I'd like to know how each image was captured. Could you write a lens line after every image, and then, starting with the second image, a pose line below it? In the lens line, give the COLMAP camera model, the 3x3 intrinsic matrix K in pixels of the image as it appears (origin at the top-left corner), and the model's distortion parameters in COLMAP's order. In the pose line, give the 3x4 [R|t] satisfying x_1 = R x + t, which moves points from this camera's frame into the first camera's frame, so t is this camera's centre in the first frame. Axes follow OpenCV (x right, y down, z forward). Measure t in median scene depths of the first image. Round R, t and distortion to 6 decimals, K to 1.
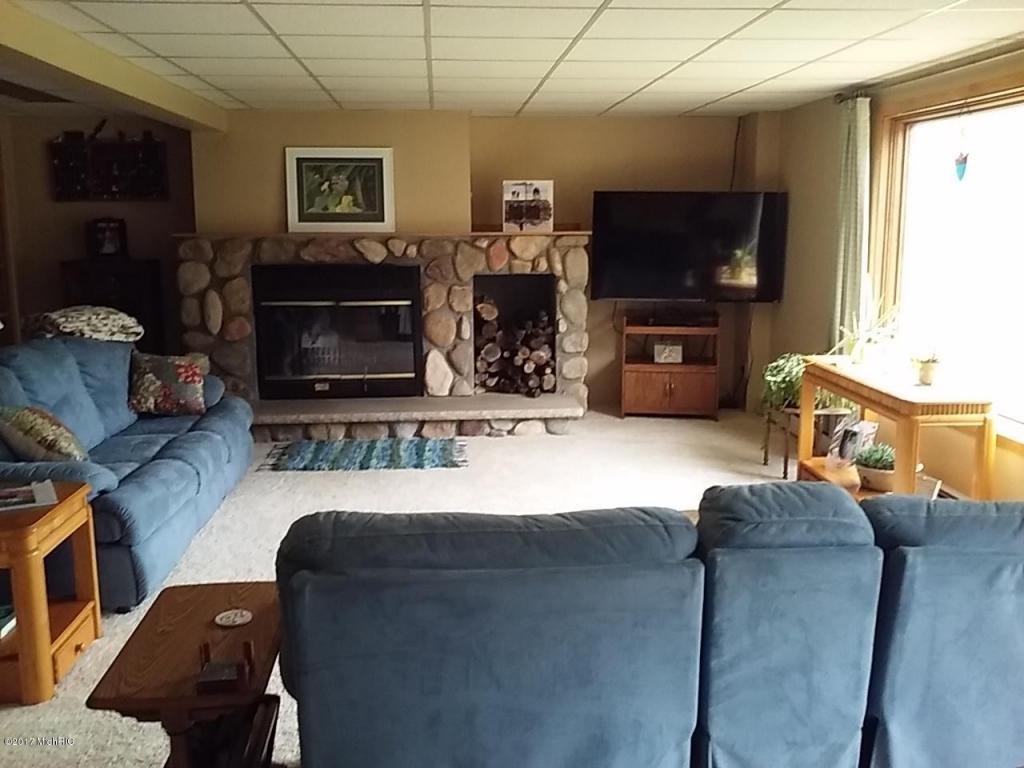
lens RADIAL K [[919.5, 0, 512.0], [0, 919.5, 384.0], [0, 0, 1]] dist [0.062940, -0.183880]
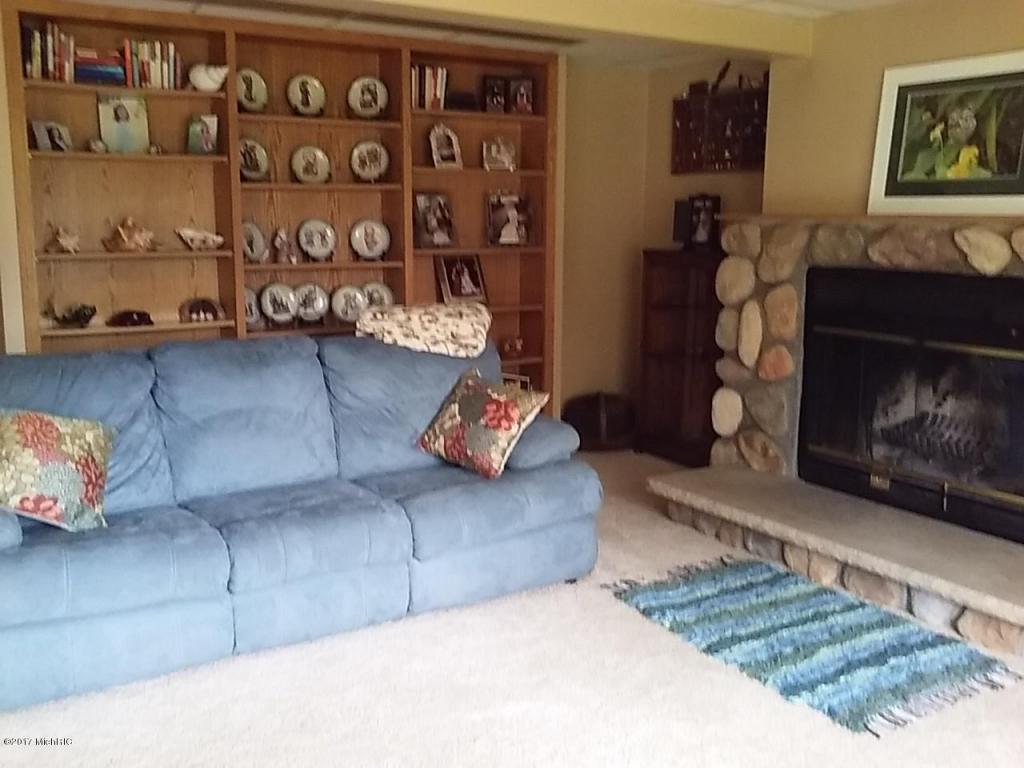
lens RADIAL K [[988.0, 0, 514.0], [0, 988.0, 375.3], [0, 0, 1]] dist [0.088769, -0.239759]
pose [[0.481412, 0.148137, -0.863886, 0.214041], [-0.163522, 0.983489, 0.077521, -0.075218], [0.861106, 0.103945, 0.497687, 0.498895]]
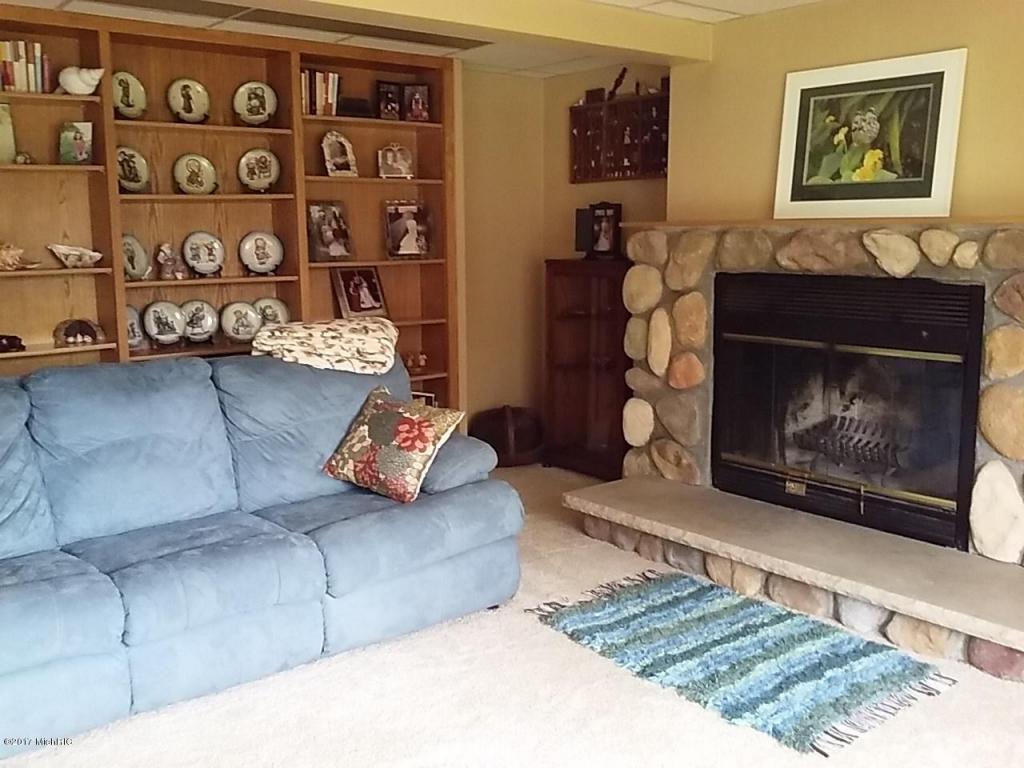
lens RADIAL K [[988.0, 0, 514.0], [0, 988.0, 375.3], [0, 0, 1]] dist [0.088769, -0.239759]
pose [[0.580081, 0.120908, -0.805535, 0.183855], [-0.139695, 0.989038, 0.047854, -0.072967], [0.802491, 0.084770, 0.590612, 0.501083]]
